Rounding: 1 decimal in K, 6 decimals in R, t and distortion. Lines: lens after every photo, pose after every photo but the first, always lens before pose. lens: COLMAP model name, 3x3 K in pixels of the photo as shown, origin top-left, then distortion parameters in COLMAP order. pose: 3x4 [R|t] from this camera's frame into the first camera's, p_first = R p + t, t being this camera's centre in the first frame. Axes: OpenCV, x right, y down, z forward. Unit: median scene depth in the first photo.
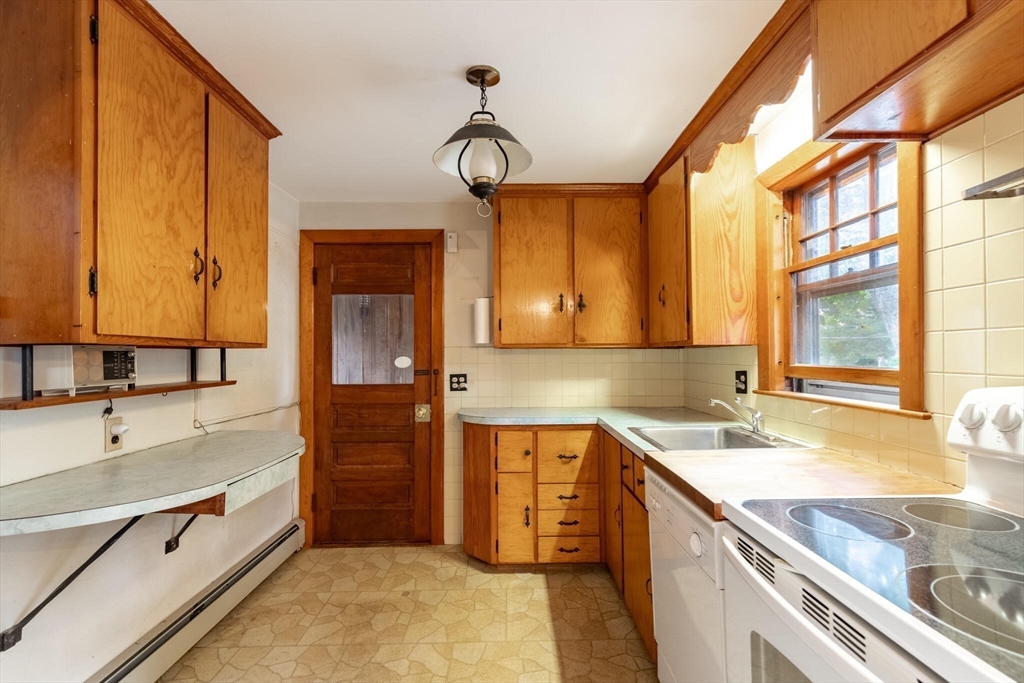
lens RADIAL K [[484.7, 0, 516.7], [0, 484.7, 346.7], [0, 0, 1]] dist [-0.001949, 0.000001]
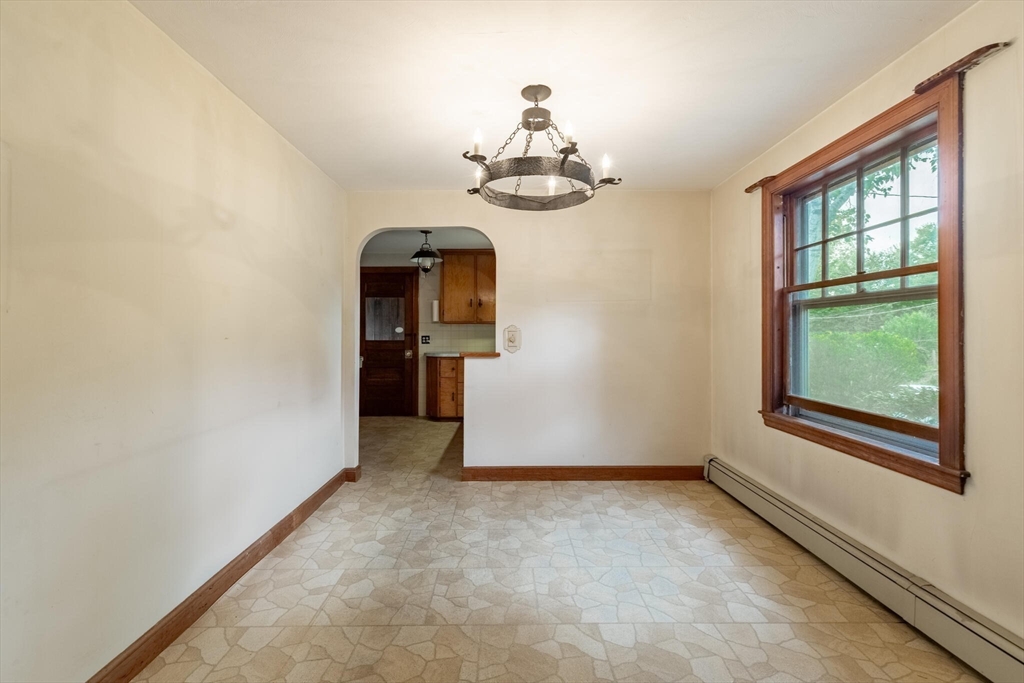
lens RADIAL K [[484.7, 0, 508.1], [0, 484.7, 335.0], [0, 0, 1]] dist [-0.001949, 0.000001]
pose [[0.999939, 0.008698, -0.006827, 0.256689], [-0.008514, 0.999612, 0.026517, -0.004630], [0.007055, -0.026457, 0.999625, -1.116701]]
